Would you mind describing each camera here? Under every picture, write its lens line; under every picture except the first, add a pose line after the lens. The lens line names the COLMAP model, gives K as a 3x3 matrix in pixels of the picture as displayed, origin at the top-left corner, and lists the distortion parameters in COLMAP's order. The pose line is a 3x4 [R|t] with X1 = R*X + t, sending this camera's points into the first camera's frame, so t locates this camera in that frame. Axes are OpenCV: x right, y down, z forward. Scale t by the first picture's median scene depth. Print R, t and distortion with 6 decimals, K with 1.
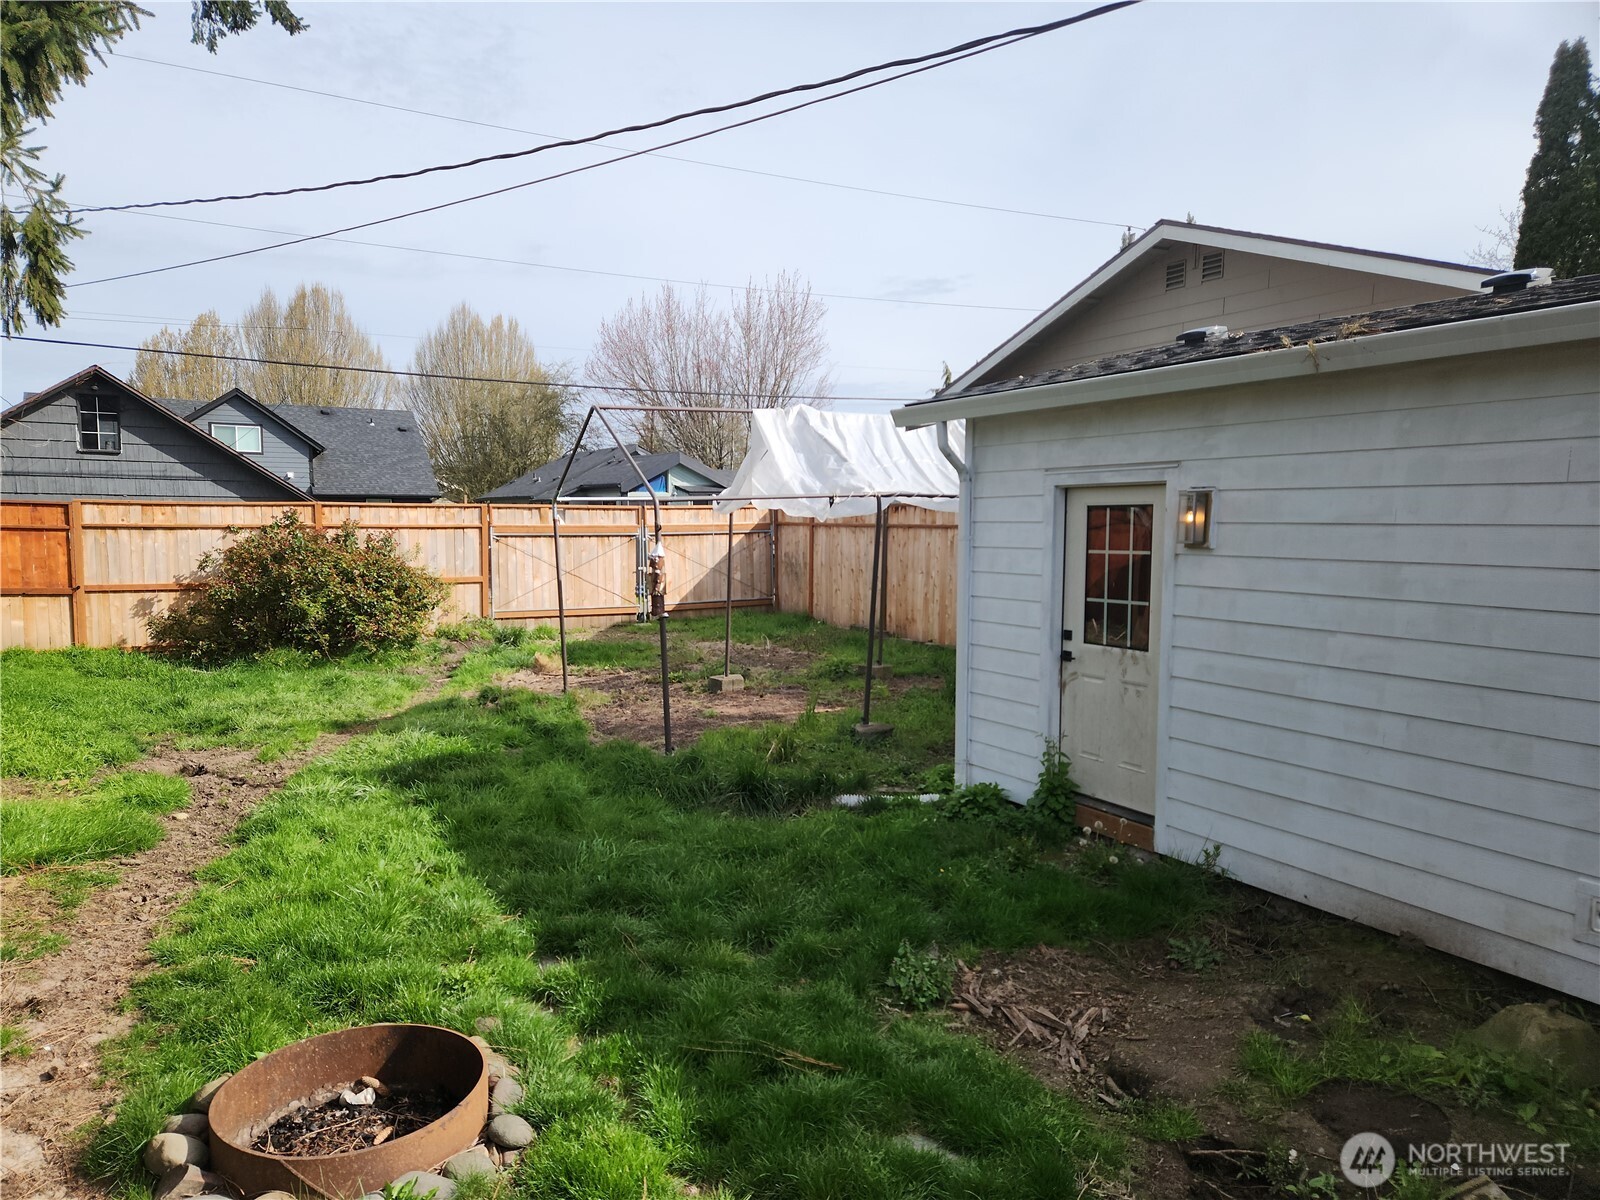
lens RADIAL K [[1083.4, 0, 782.8], [0, 1083.4, 610.3], [0, 0, 1]] dist [0.090879, -0.073250]
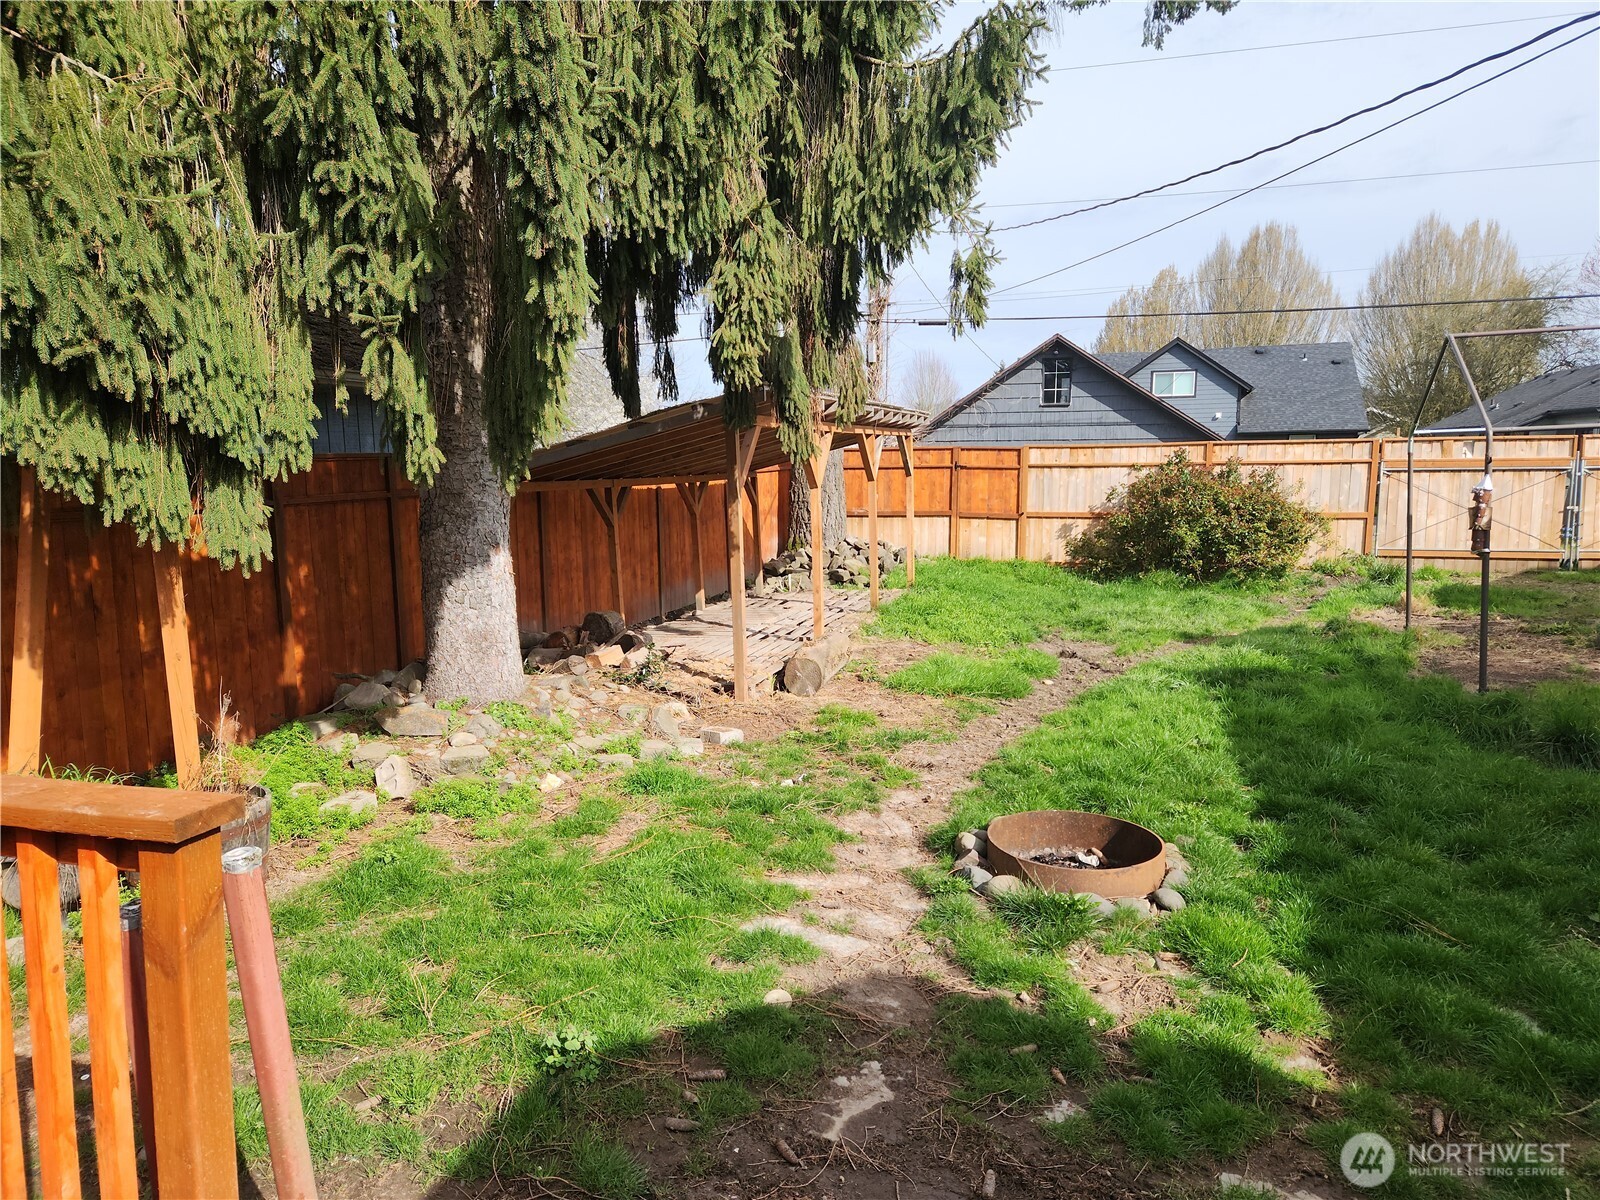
lens RADIAL K [[1083.4, 0, 782.8], [0, 1083.4, 610.3], [0, 0, 1]] dist [0.090879, -0.073250]
pose [[0.685615, 0.092714, -0.722036, 0.107289], [-0.052180, 0.995564, 0.078288, 0.007336], [0.726092, -0.016000, 0.687412, -0.083105]]
